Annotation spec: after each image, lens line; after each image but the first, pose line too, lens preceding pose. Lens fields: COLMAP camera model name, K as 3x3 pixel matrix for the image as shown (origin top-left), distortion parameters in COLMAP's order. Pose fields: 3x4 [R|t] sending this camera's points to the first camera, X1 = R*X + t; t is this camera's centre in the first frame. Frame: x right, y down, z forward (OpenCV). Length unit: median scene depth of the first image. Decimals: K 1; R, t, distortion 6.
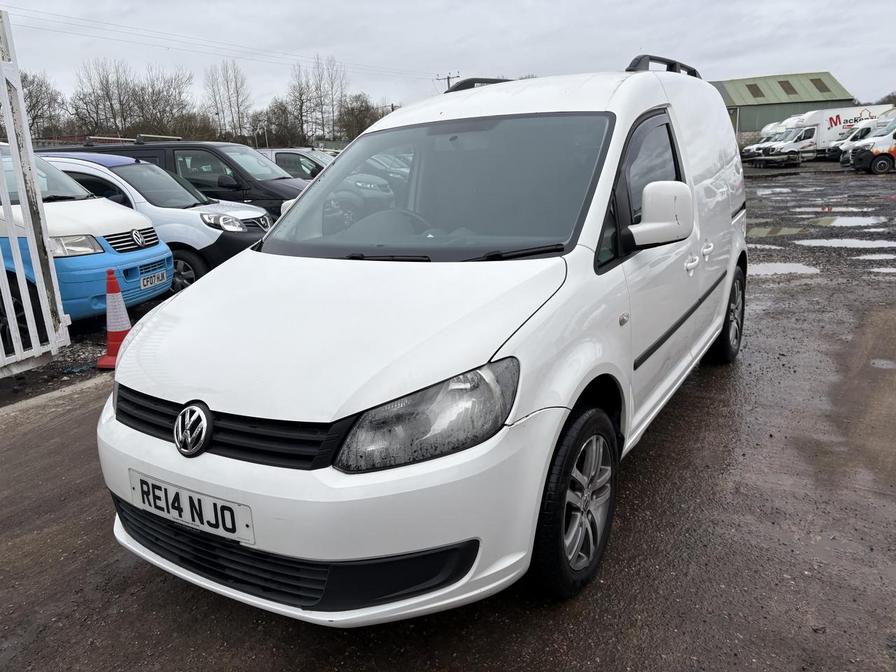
lens RADIAL K [[667.9, 0, 439.2], [0, 667.9, 337.8], [0, 0, 1]] dist [0.019999, -0.019455]
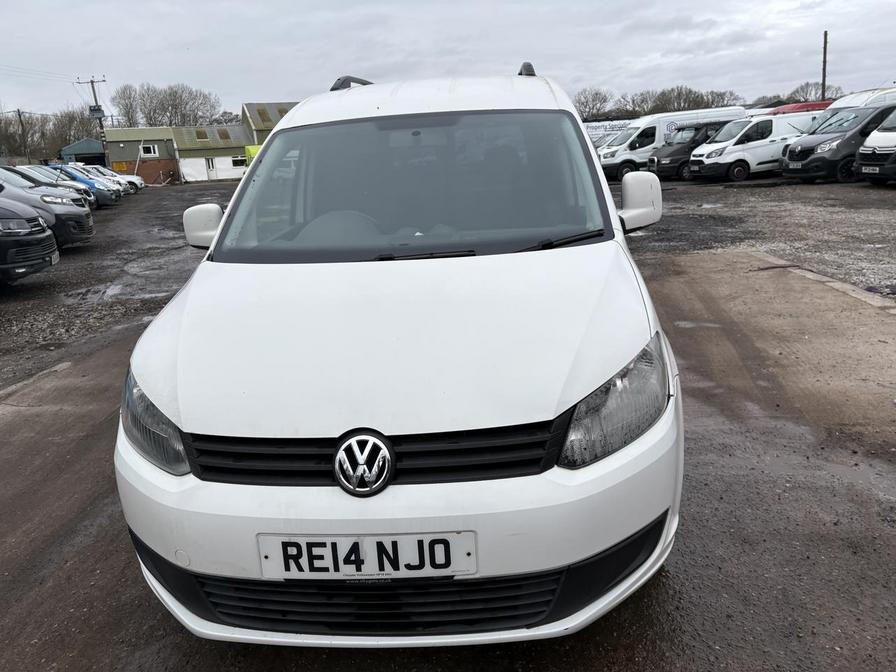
lens RADIAL K [[667.9, 0, 442.9], [0, 667.9, 336.2], [0, 0, 1]] dist [0.019999, -0.019455]
pose [[0.884049, -0.116675, 0.452597, -0.627694], [0.126140, 0.991969, 0.009334, -0.016215], [-0.450051, 0.048839, 0.891666, 0.195278]]
